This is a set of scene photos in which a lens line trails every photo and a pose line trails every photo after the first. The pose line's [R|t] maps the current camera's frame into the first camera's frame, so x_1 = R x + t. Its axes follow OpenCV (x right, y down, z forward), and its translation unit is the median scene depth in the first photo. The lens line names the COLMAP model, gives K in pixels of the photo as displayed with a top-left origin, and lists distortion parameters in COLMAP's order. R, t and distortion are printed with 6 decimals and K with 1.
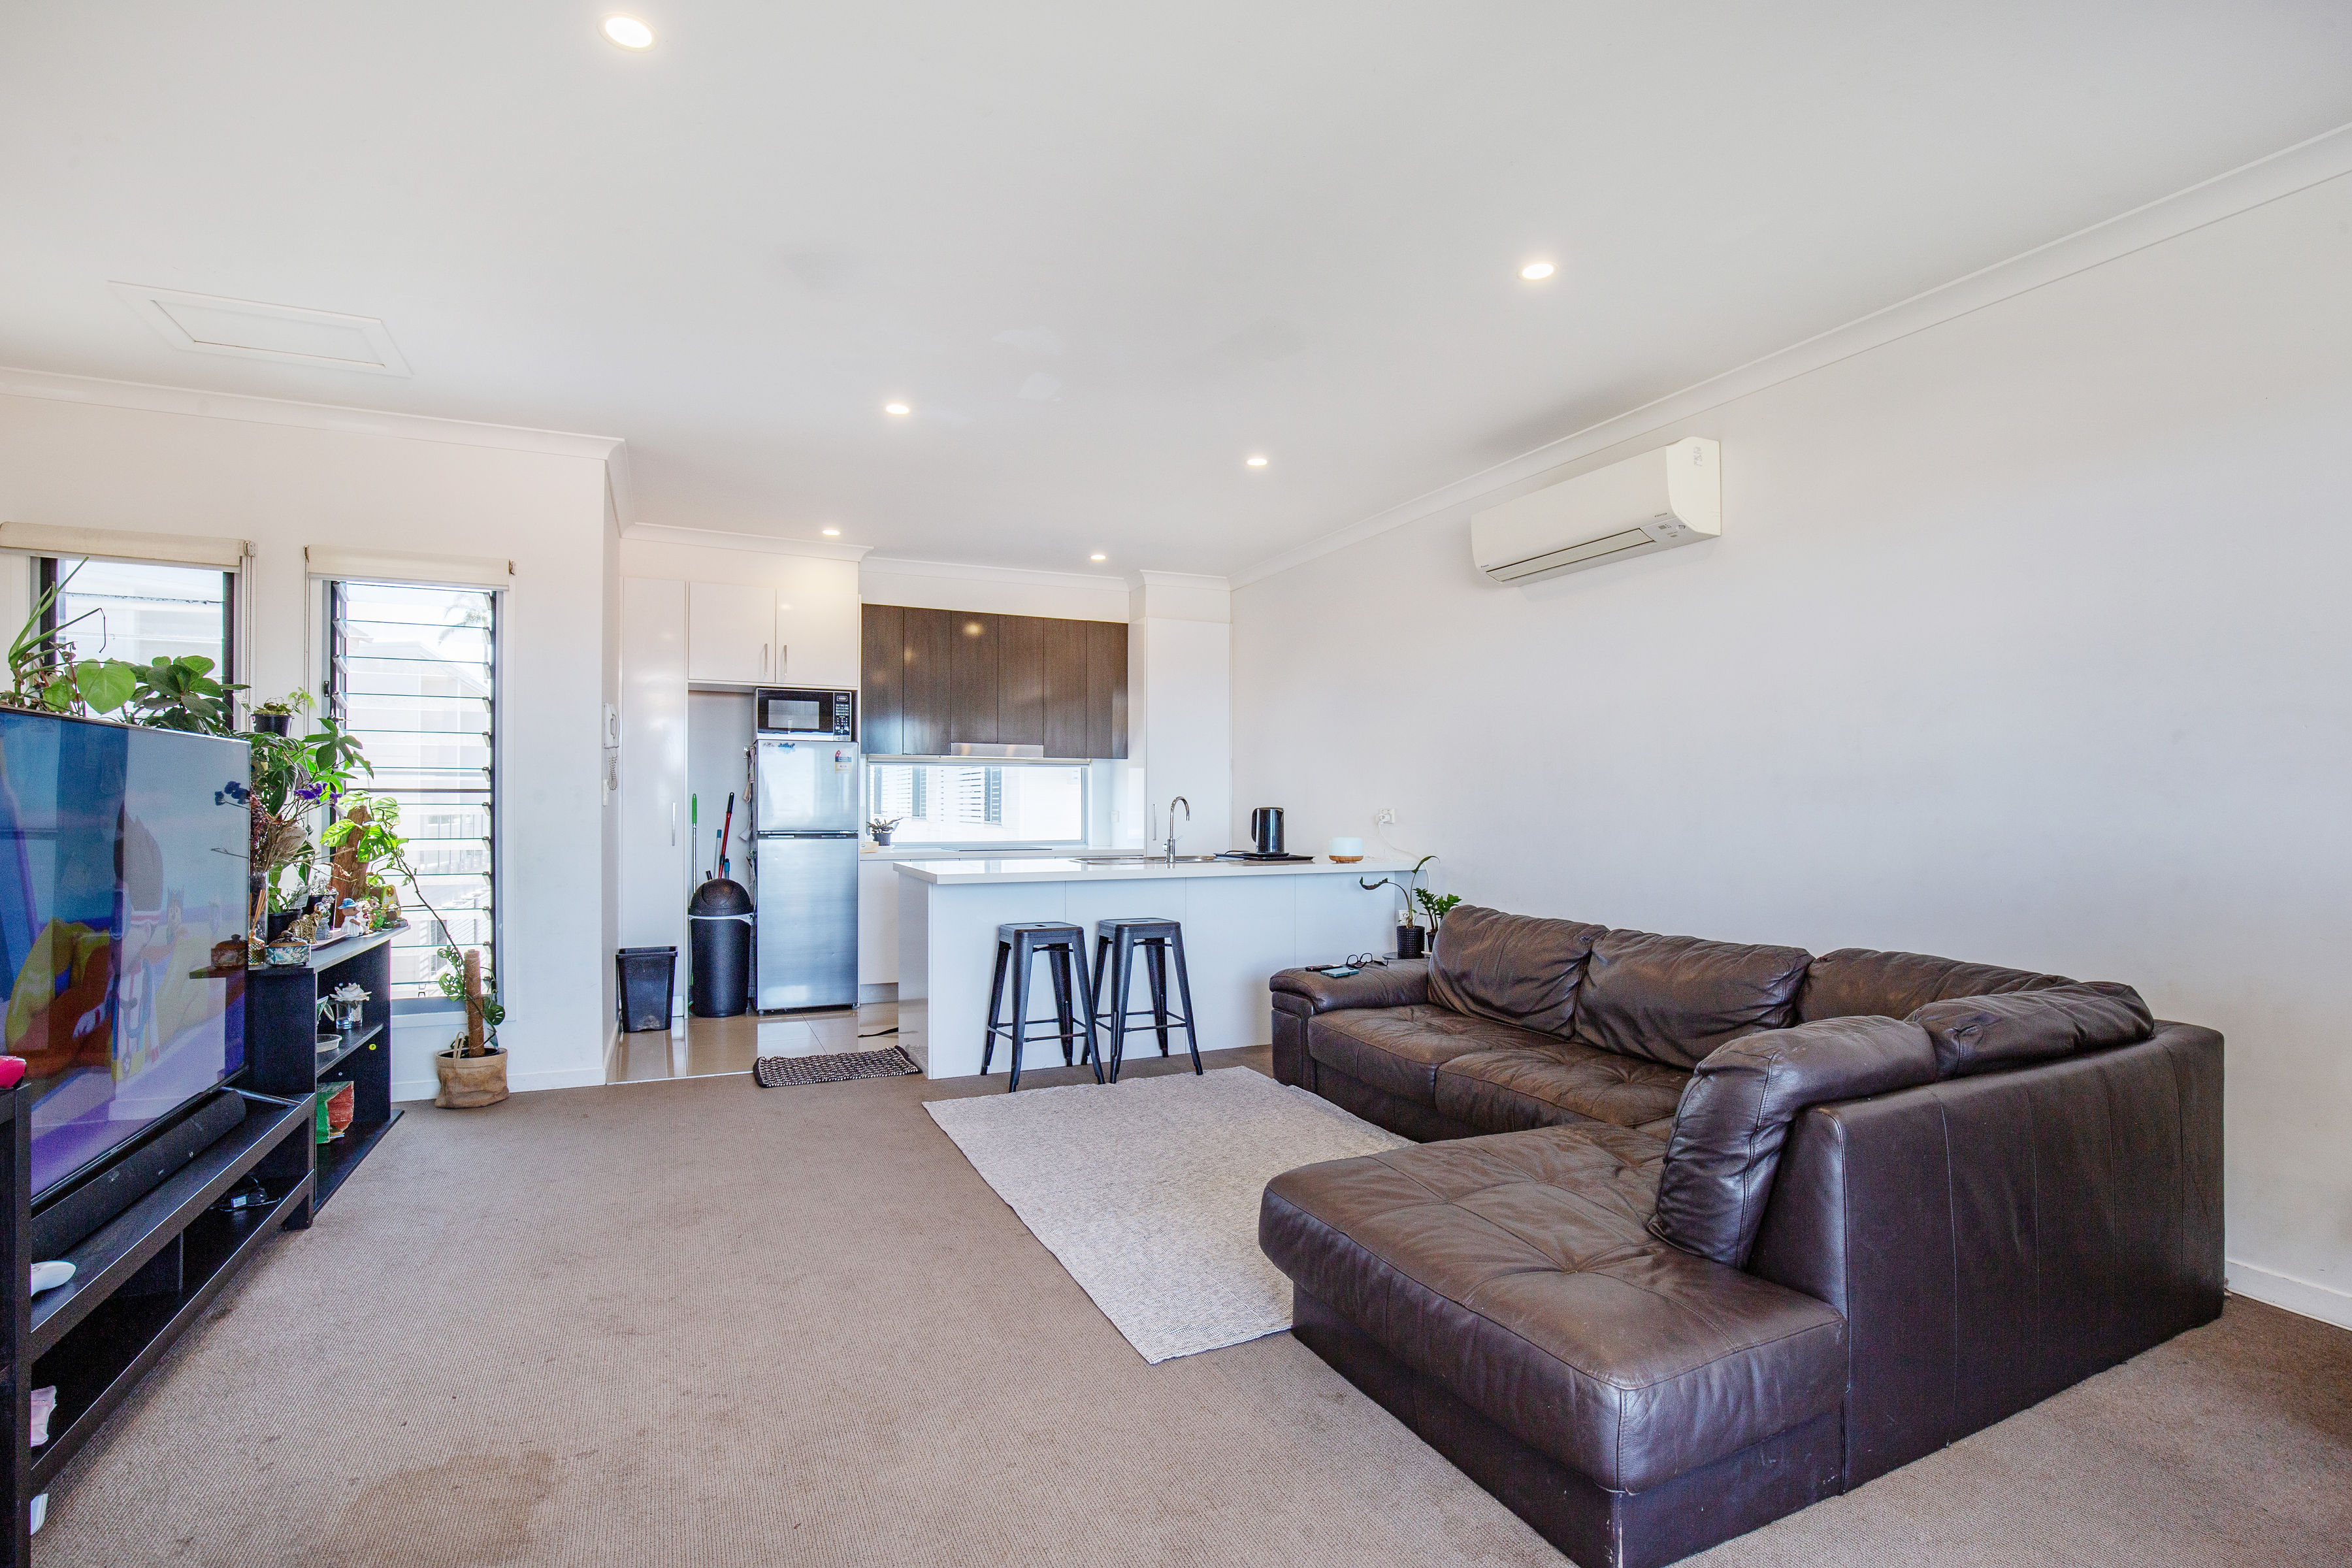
lens RADIAL K [[1091.6, 0, 1162.6], [0, 1091.6, 790.8], [0, 0, 1]] dist [-0.031490, 0.000675]
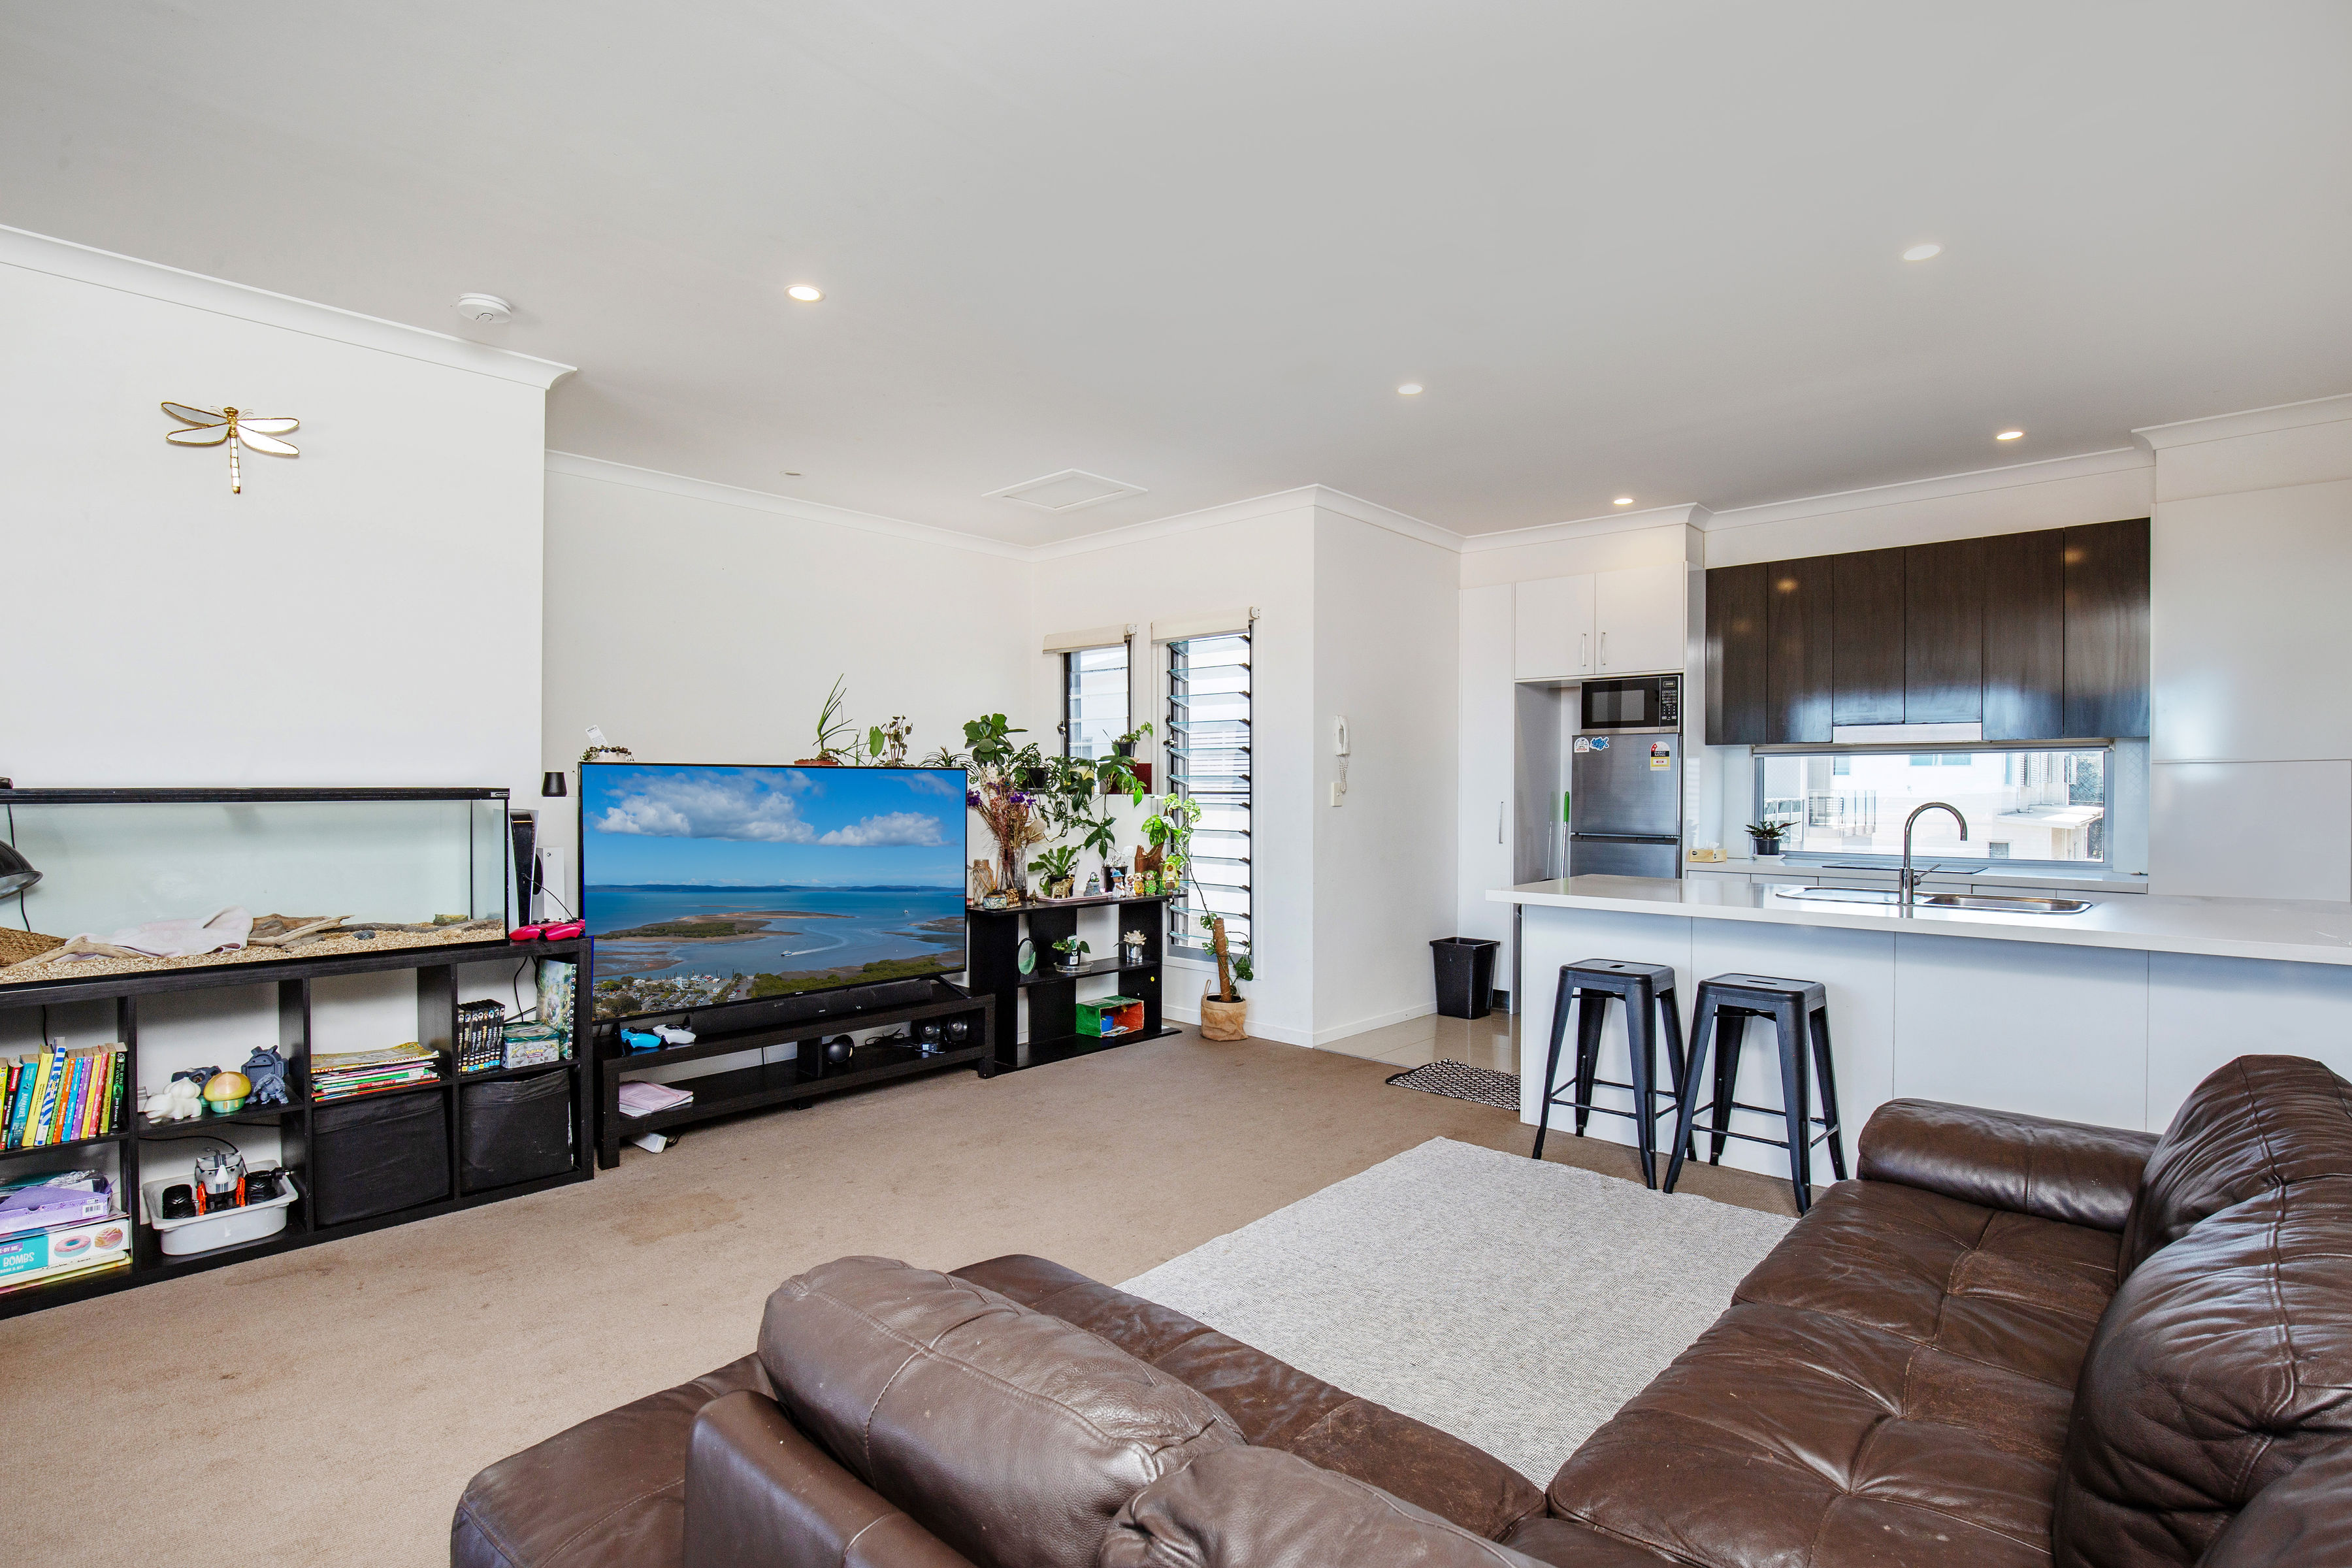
lens RADIAL K [[1091.6, 0, 1162.6], [0, 1091.6, 790.8], [0, 0, 1]] dist [-0.031490, 0.000675]
pose [[0.390254, 0.002405, -0.920704, 0.350606], [0.009269, 0.999936, 0.006541, -0.008531], [0.920661, -0.011087, 0.390206, 0.285251]]
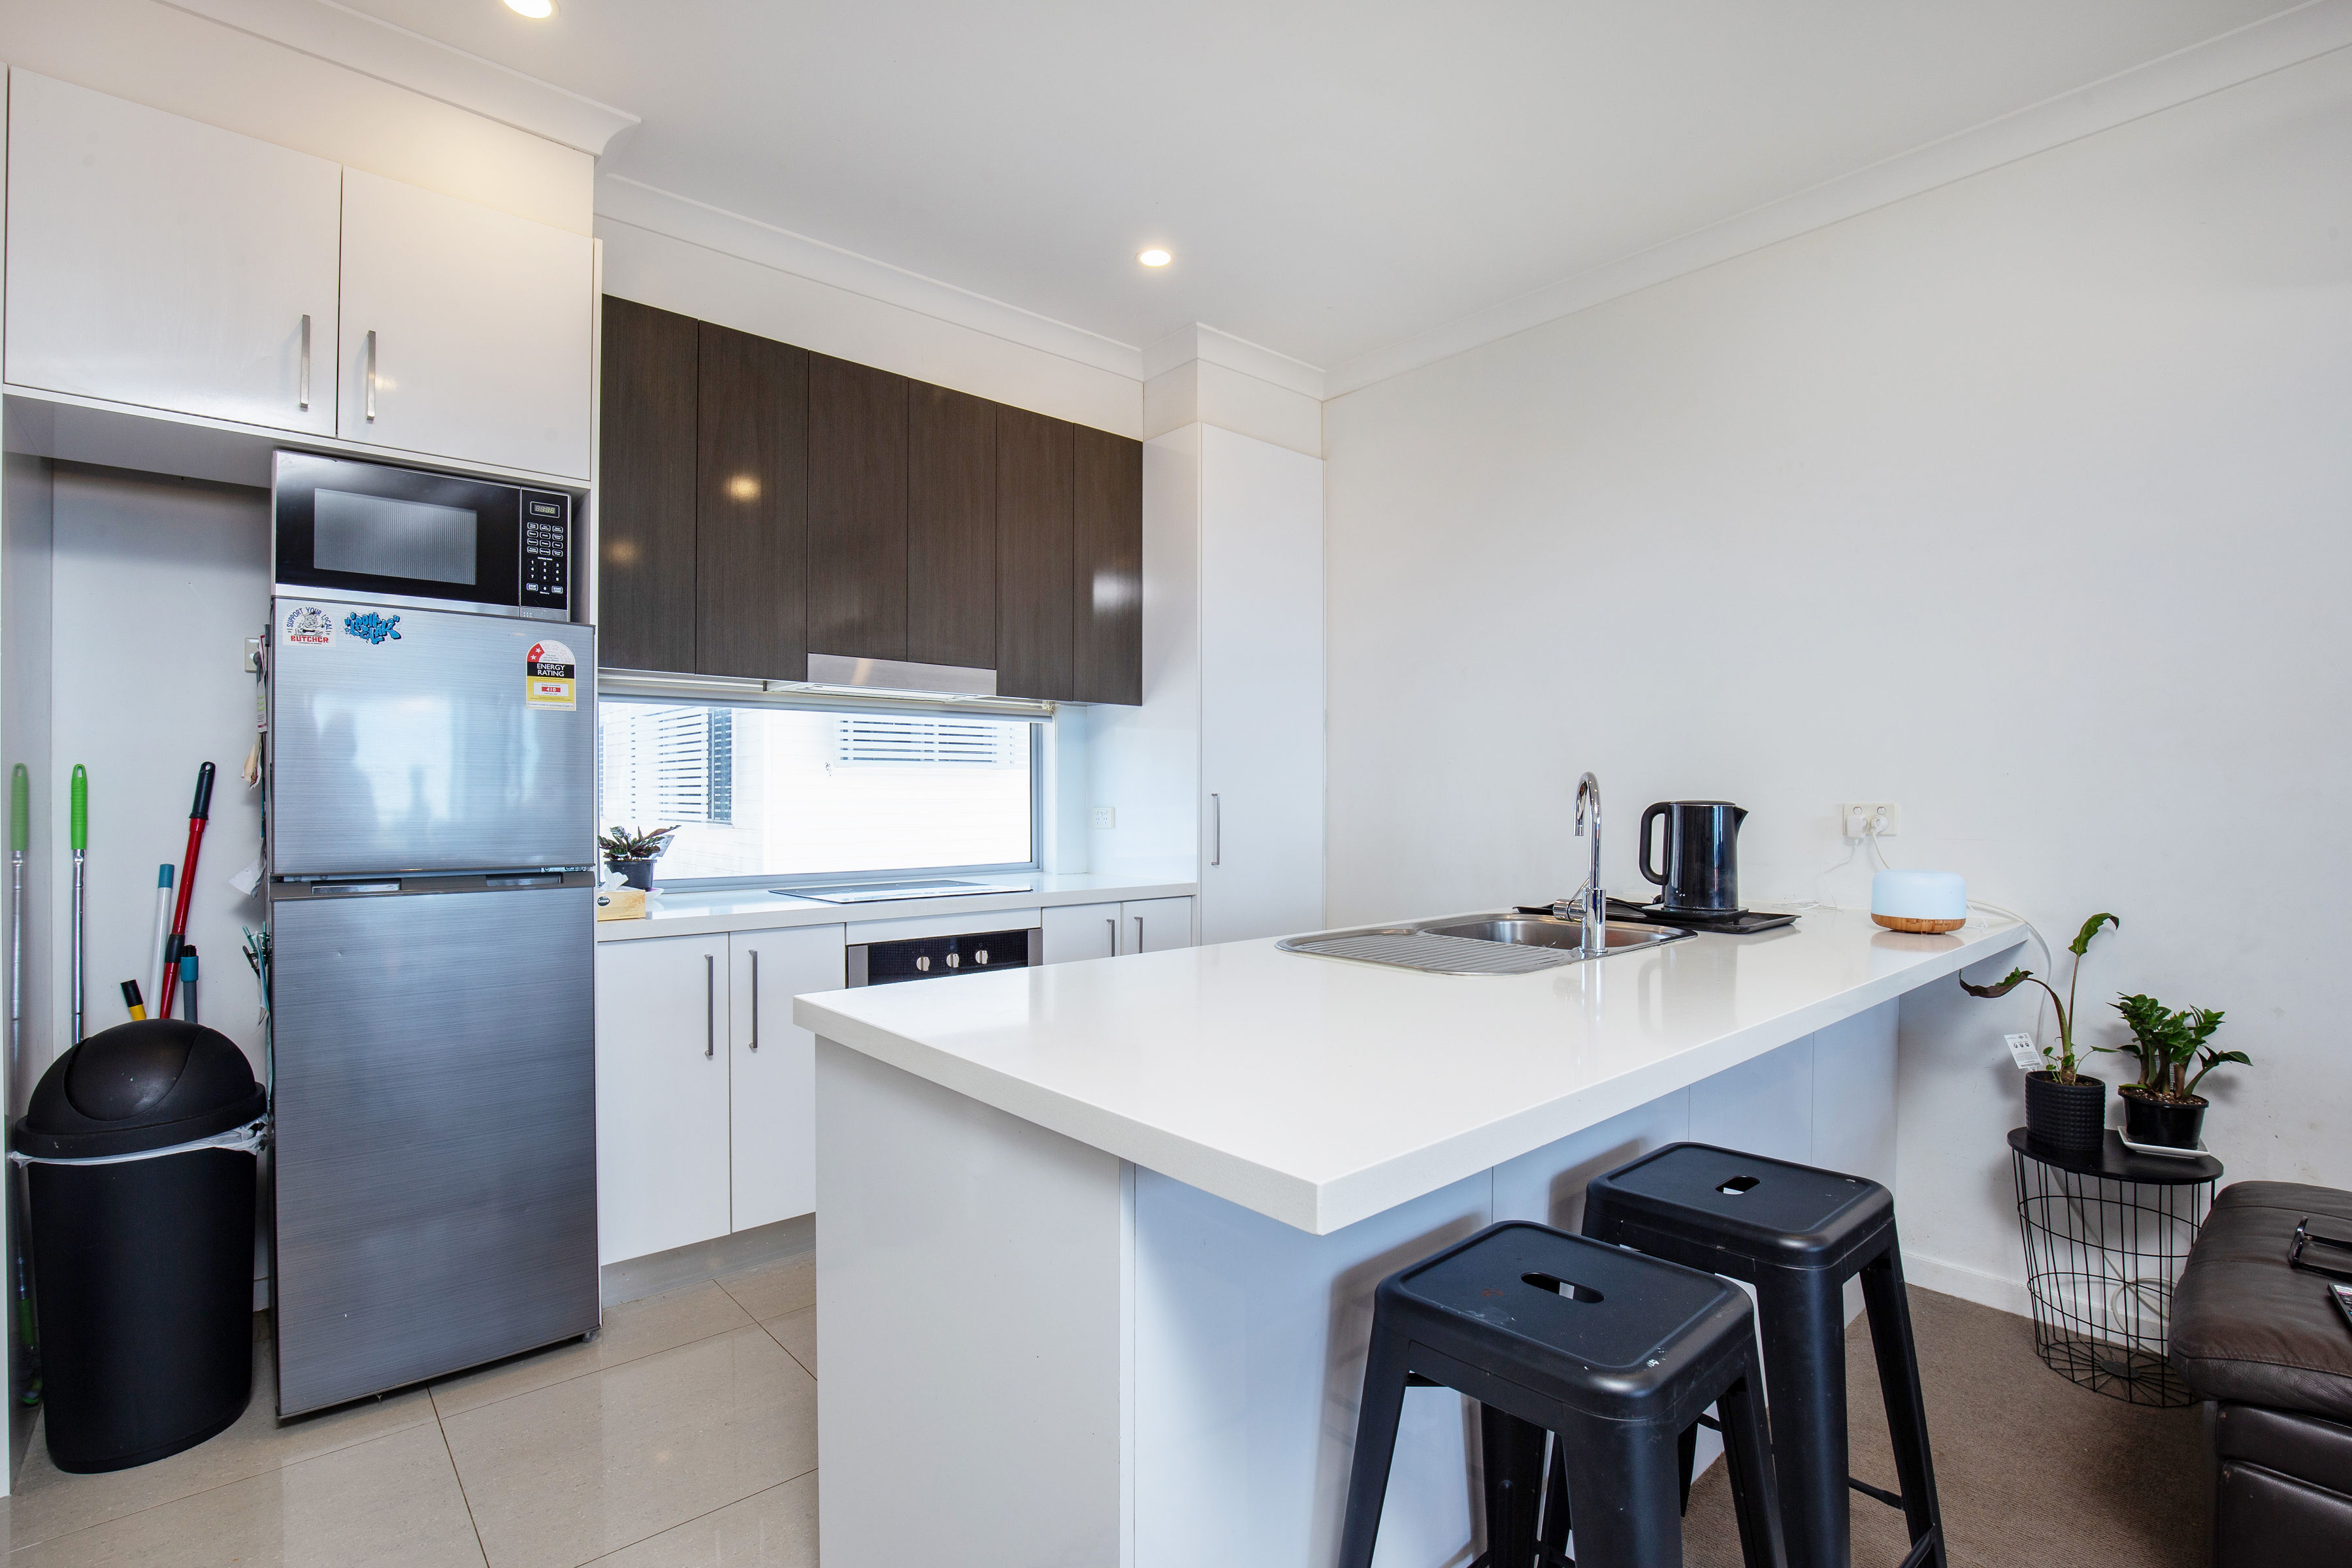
lens RADIAL K [[1091.6, 0, 1162.6], [0, 1091.6, 790.8], [0, 0, 1]] dist [-0.031490, 0.000675]
pose [[0.961439, 0.000310, 0.275017, -0.193685], [-0.003803, 0.999919, 0.012166, 0.005972], [-0.274990, -0.012742, 0.961363, 0.589828]]
